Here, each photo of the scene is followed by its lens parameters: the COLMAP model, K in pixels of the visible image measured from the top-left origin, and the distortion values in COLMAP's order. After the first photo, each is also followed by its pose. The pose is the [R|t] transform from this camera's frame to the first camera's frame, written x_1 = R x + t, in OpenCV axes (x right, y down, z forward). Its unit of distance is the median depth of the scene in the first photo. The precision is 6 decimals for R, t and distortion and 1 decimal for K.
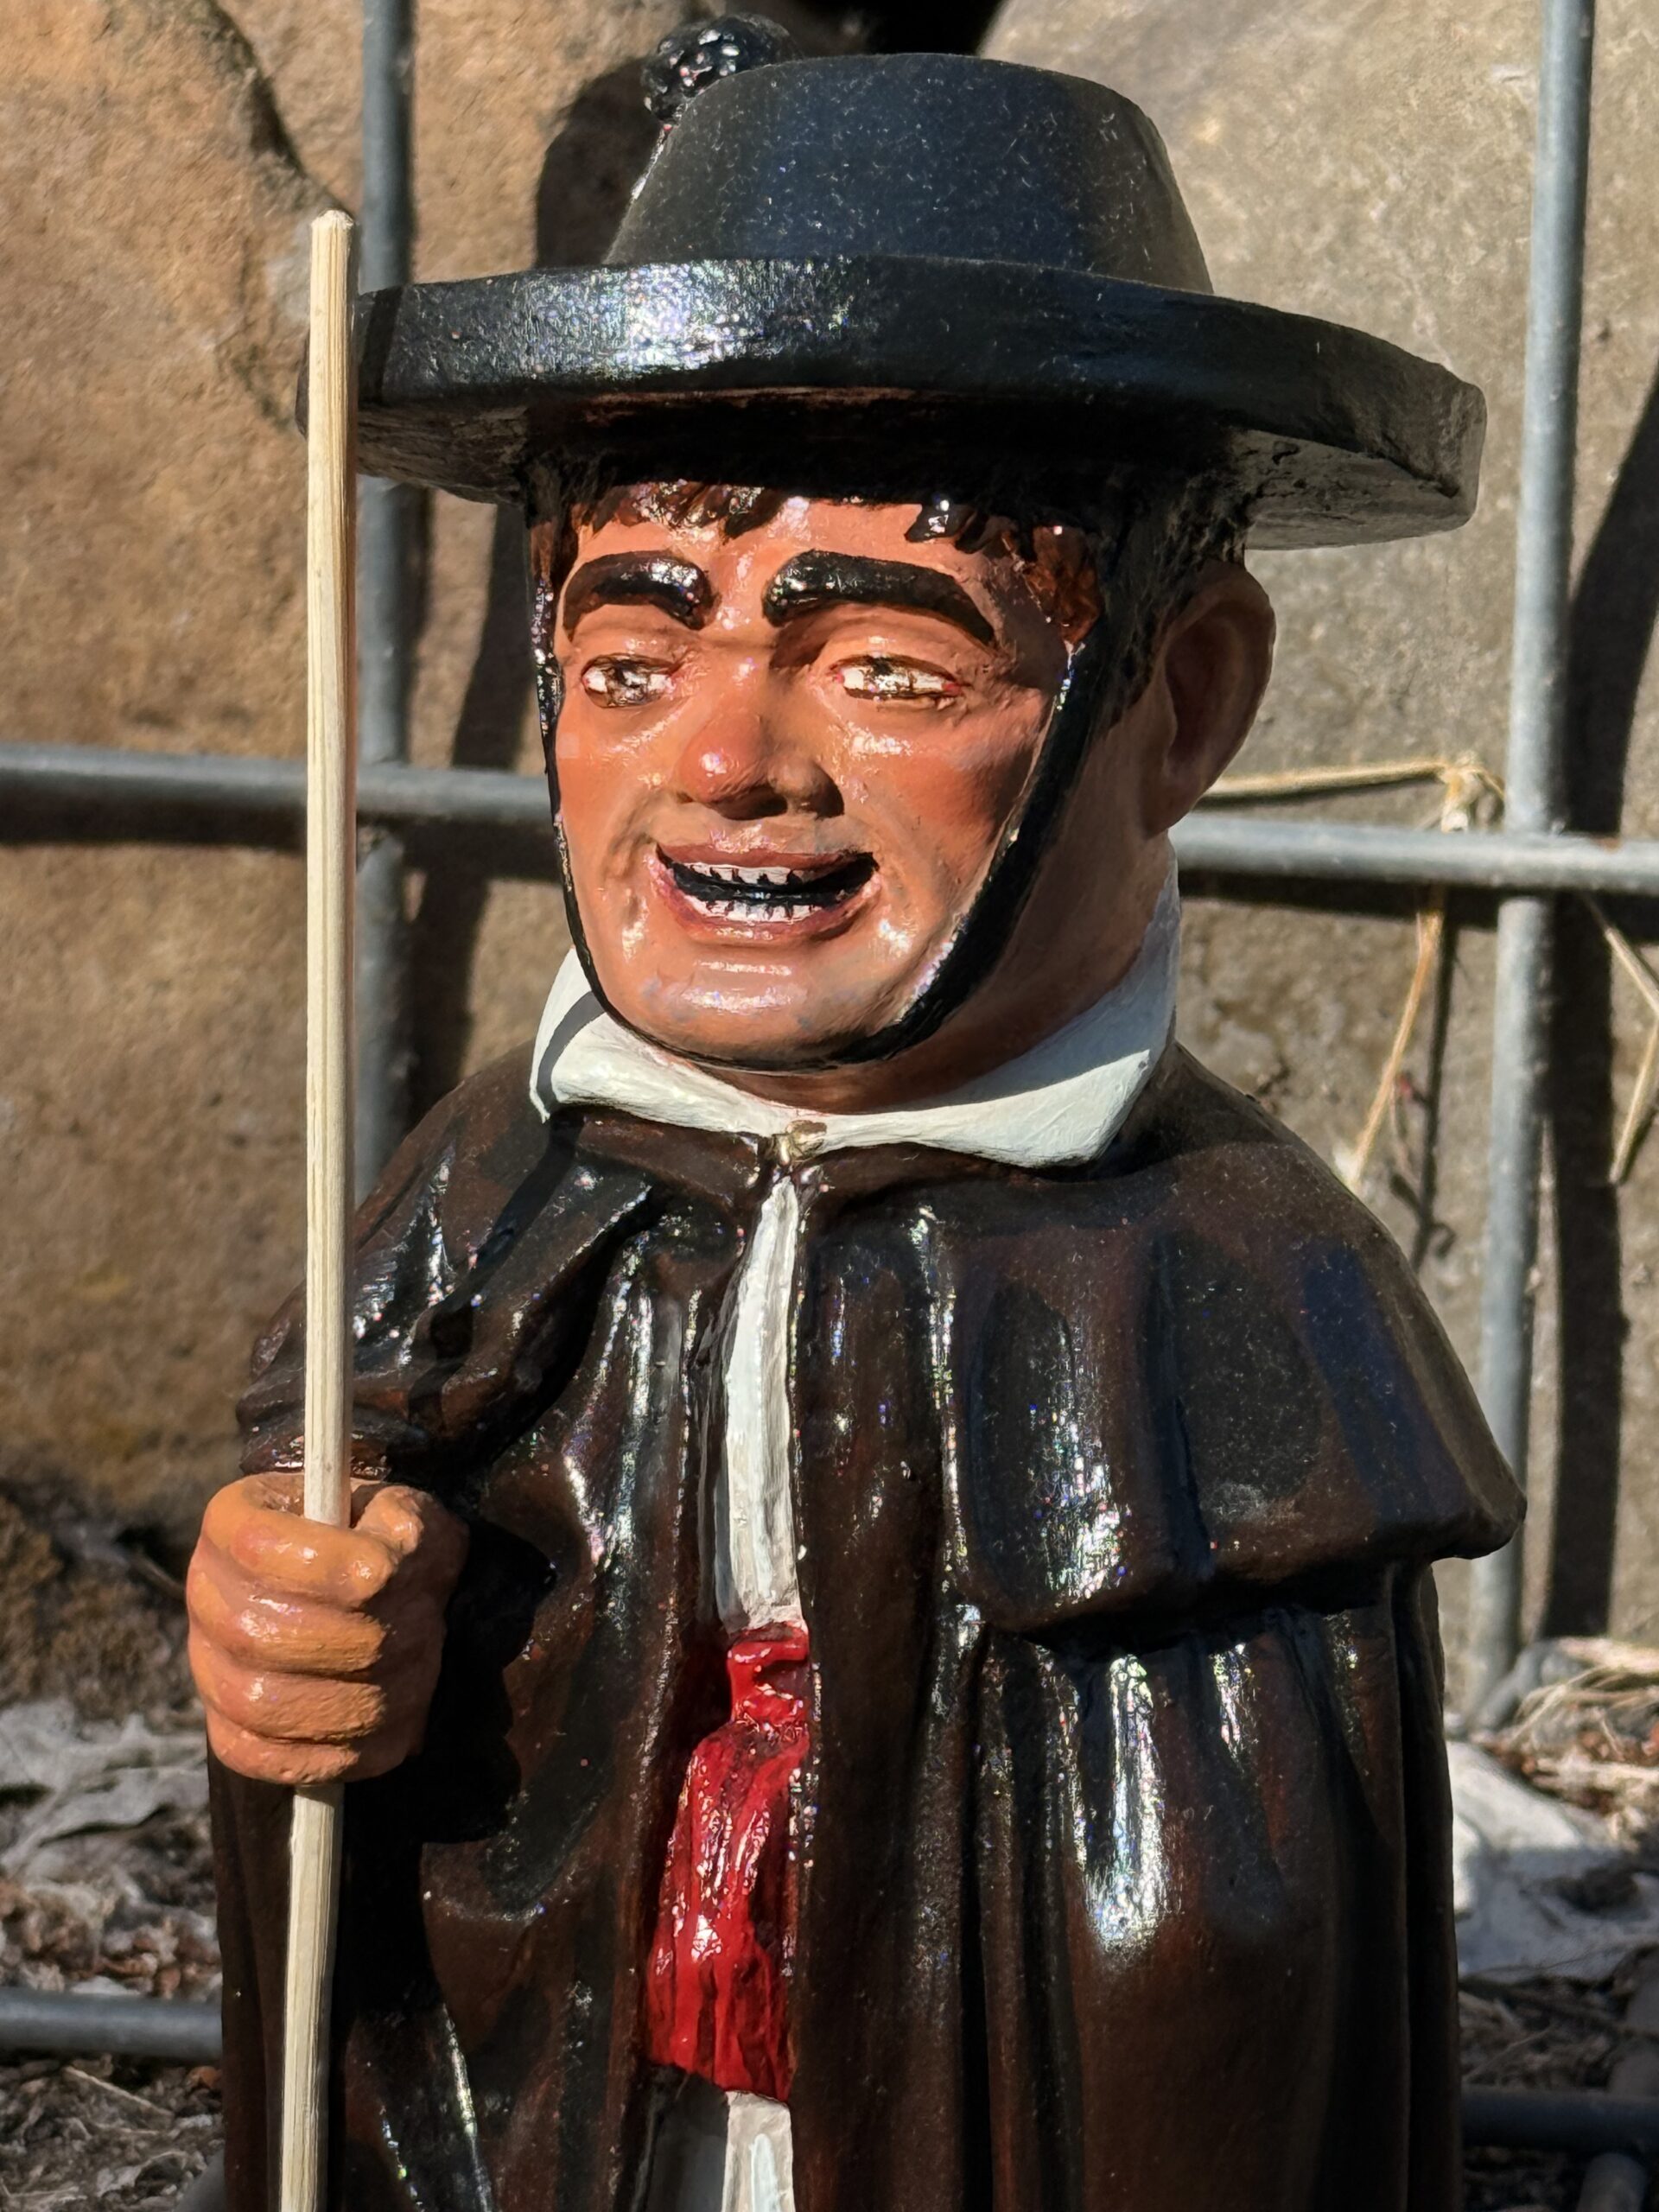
lens RADIAL K [[7856.7, 0, 771.8], [0, 7856.7, 1173.7], [0, 0, 1]] dist [0.152738, 0.122449]
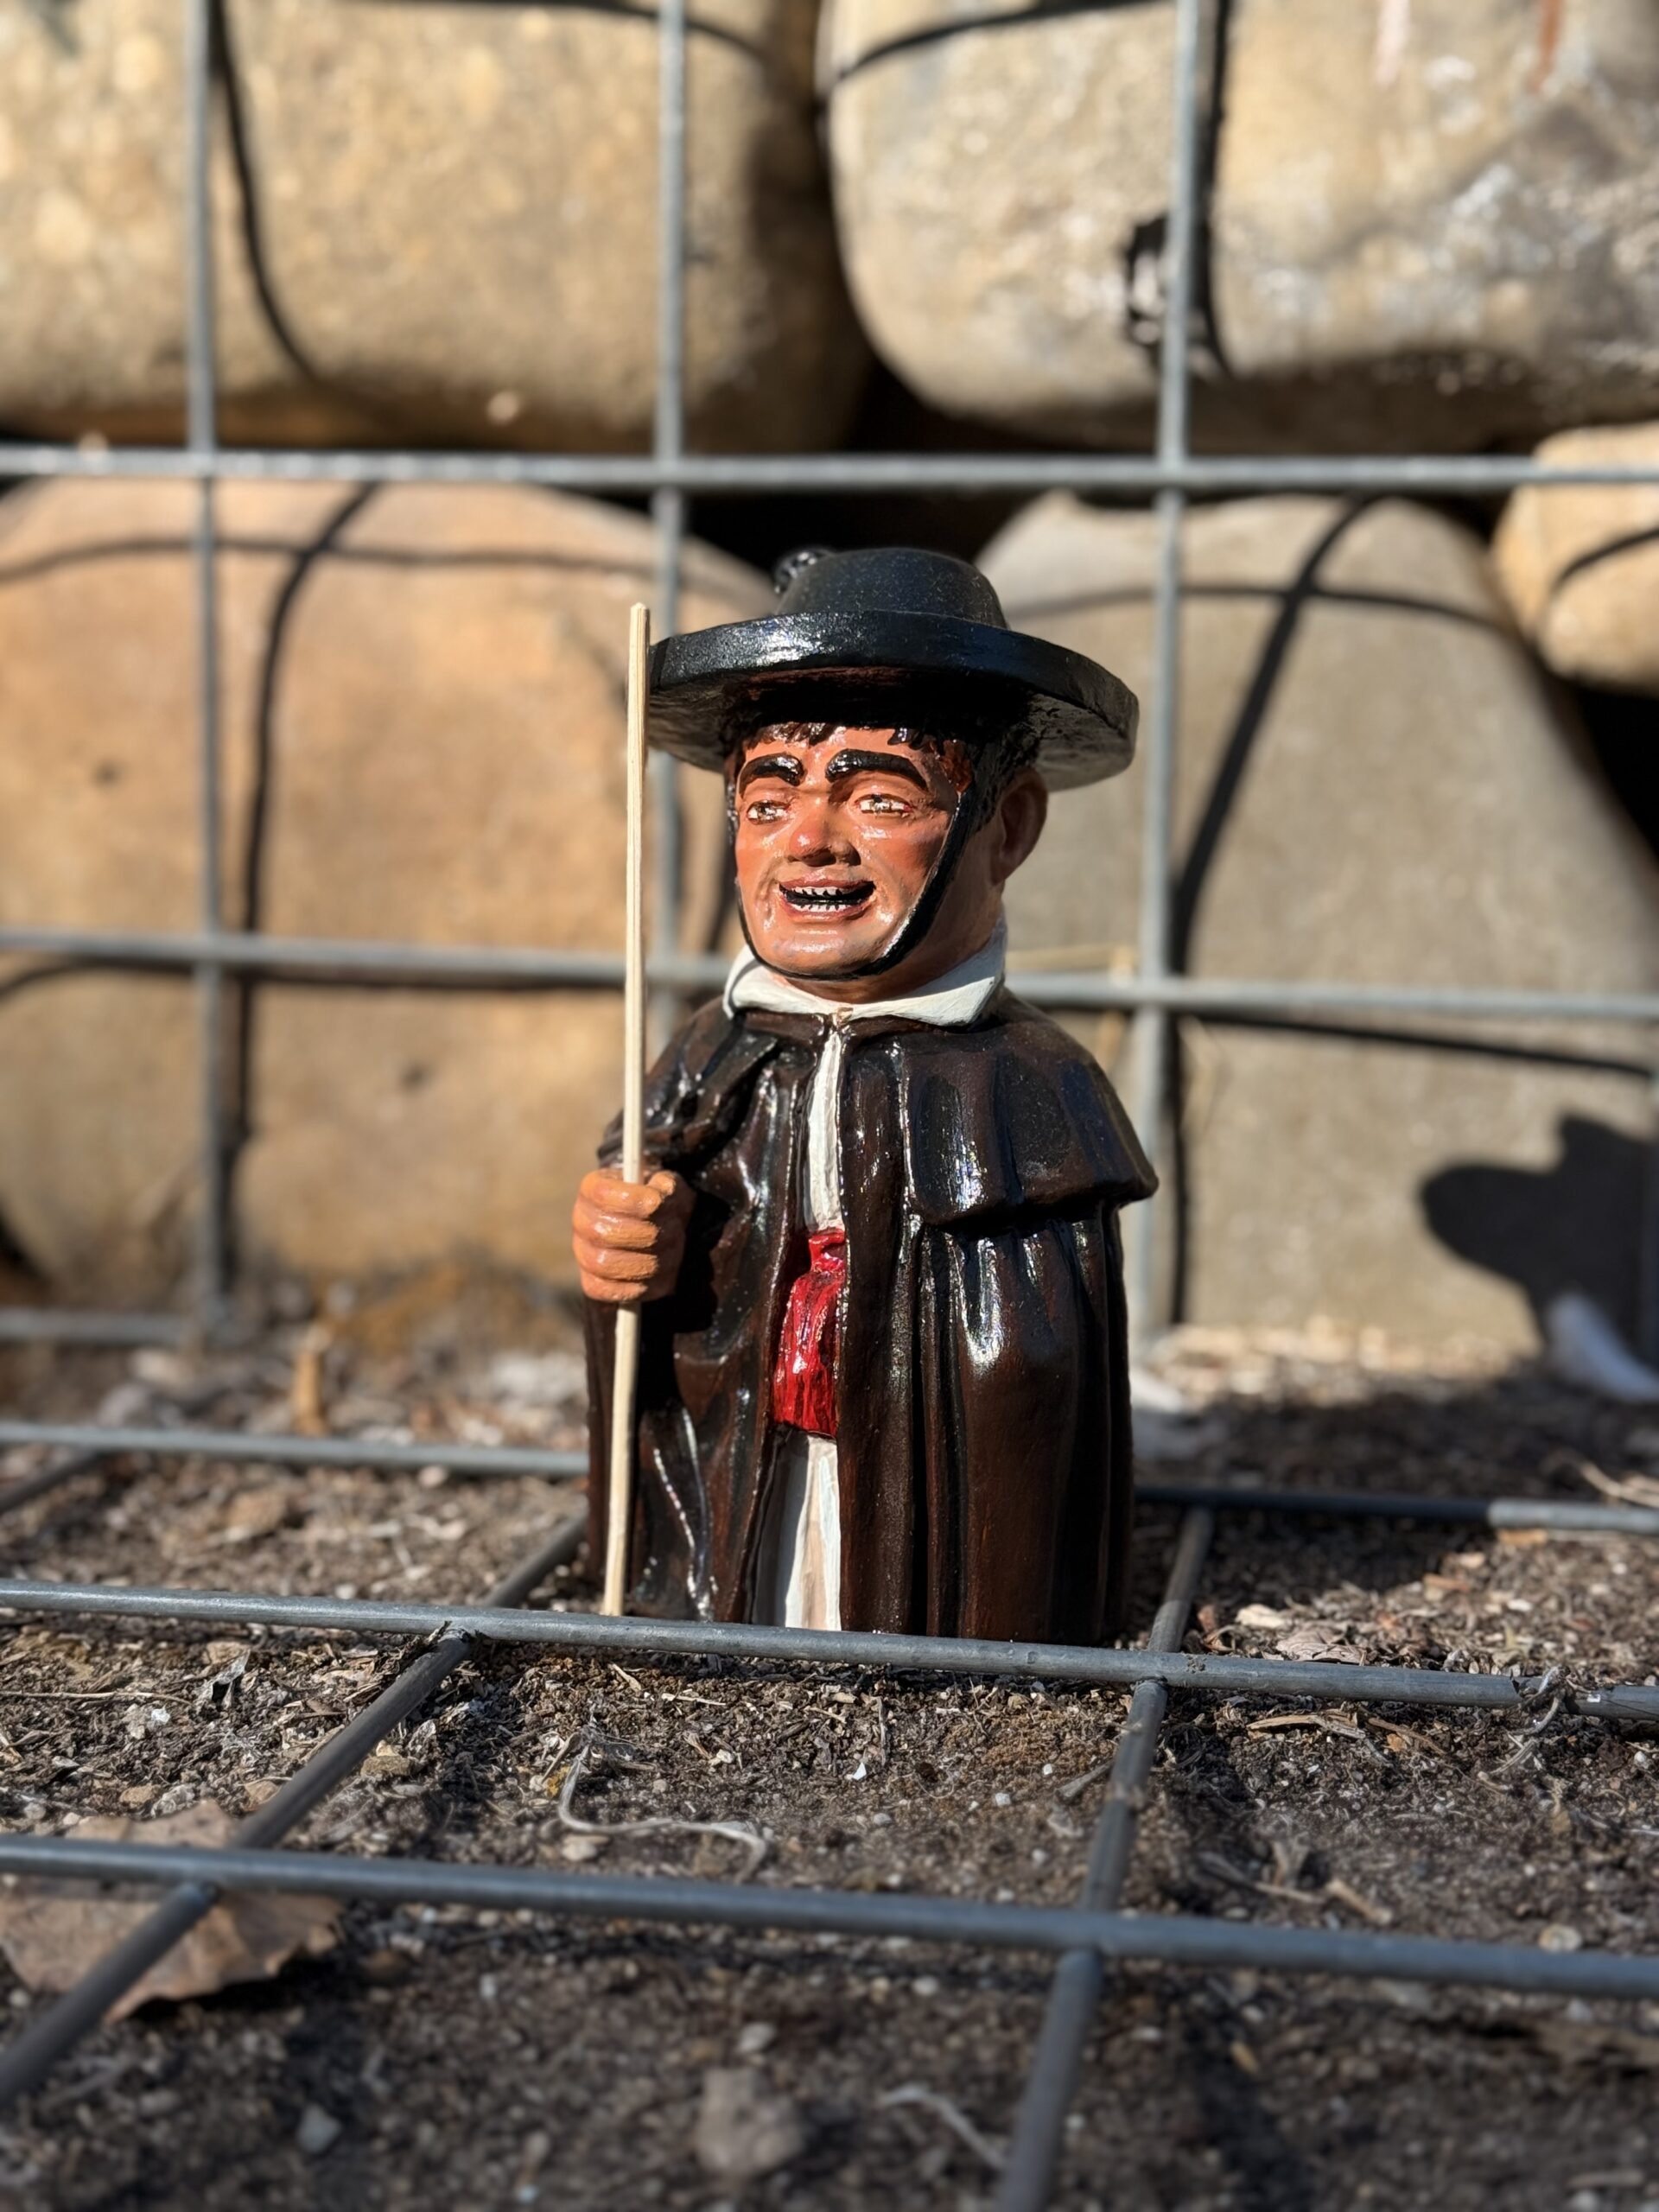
lens RADIAL K [[3104.8, 0, 829.5], [0, 3104.8, 1106.0], [0, 0, 1]] dist [0.146457, -0.137189]
pose [[0.999992, 0.001928, -0.003626, 0.003394], [-0.002267, 0.995372, -0.096074, 0.109155], [0.003424, 0.096081, 0.995368, 0.103474]]
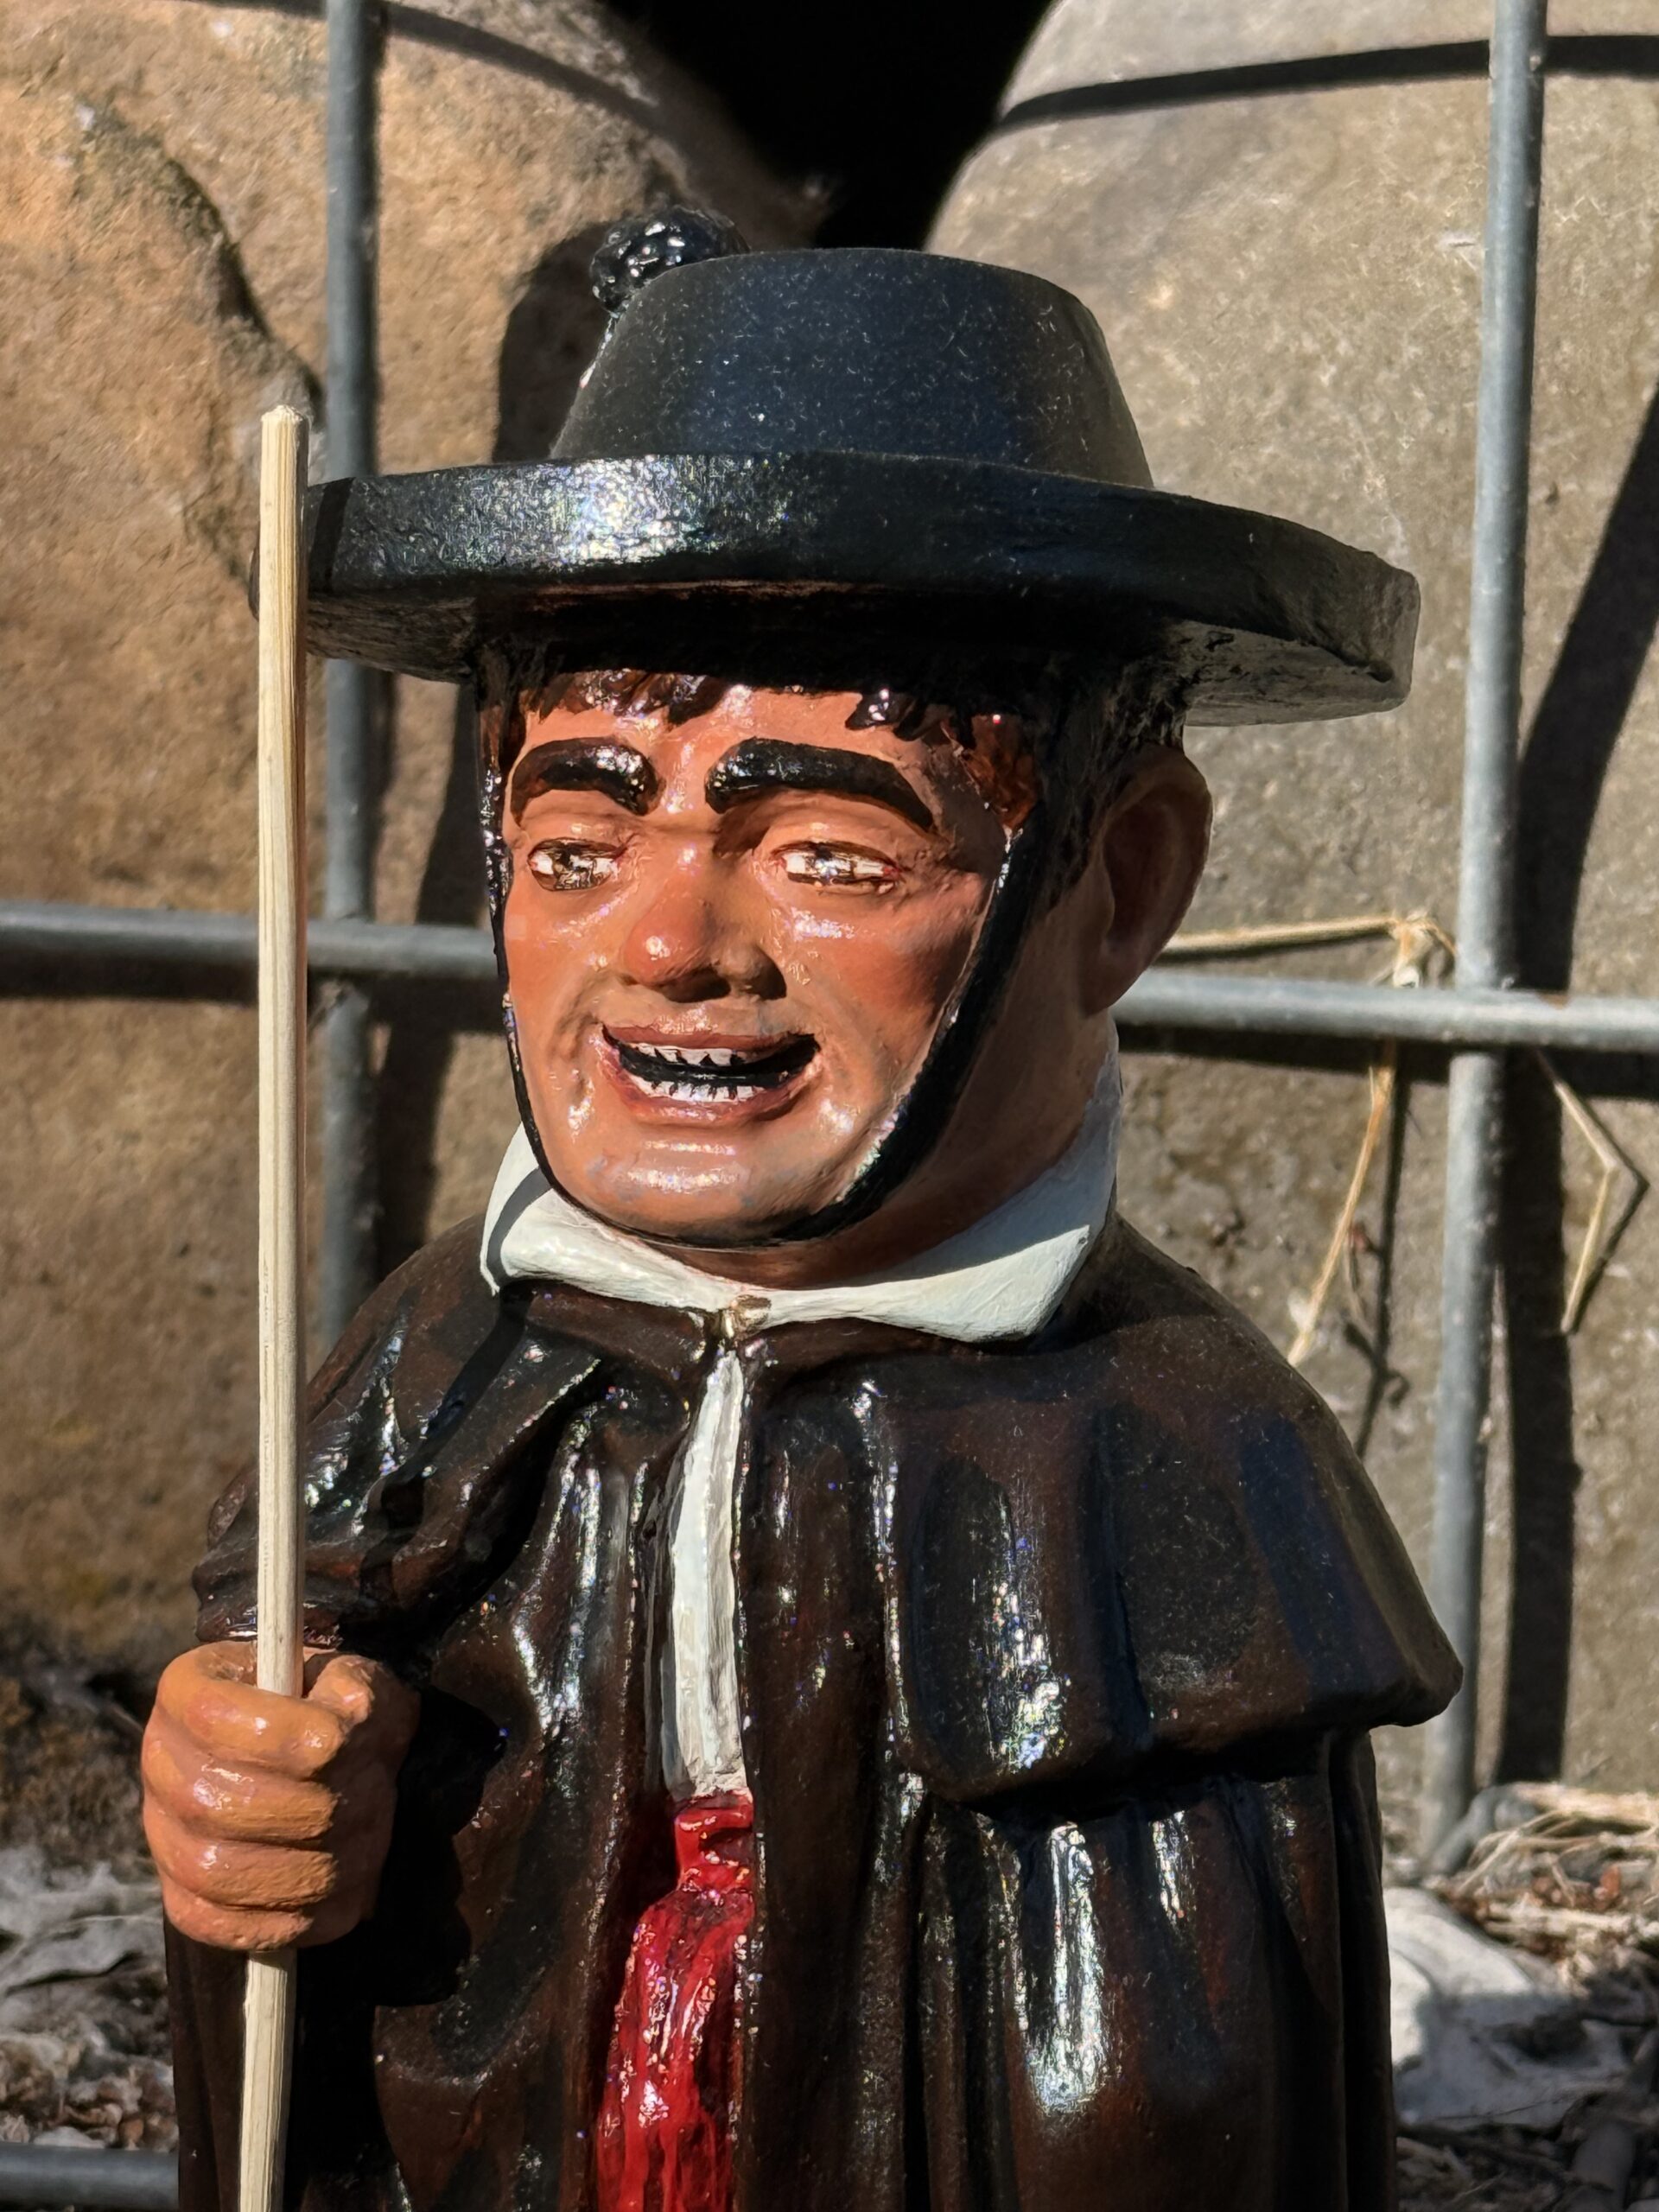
lens RADIAL K [[7856.7, 0, 771.8], [0, 7856.7, 1173.7], [0, 0, 1]] dist [0.152738, 0.122449]
pose [[0.999999, -0.001274, -0.001121, 0.008272], [0.001262, 0.999950, -0.009894, -0.012533], [0.001134, 0.009893, 0.999950, -0.015498]]
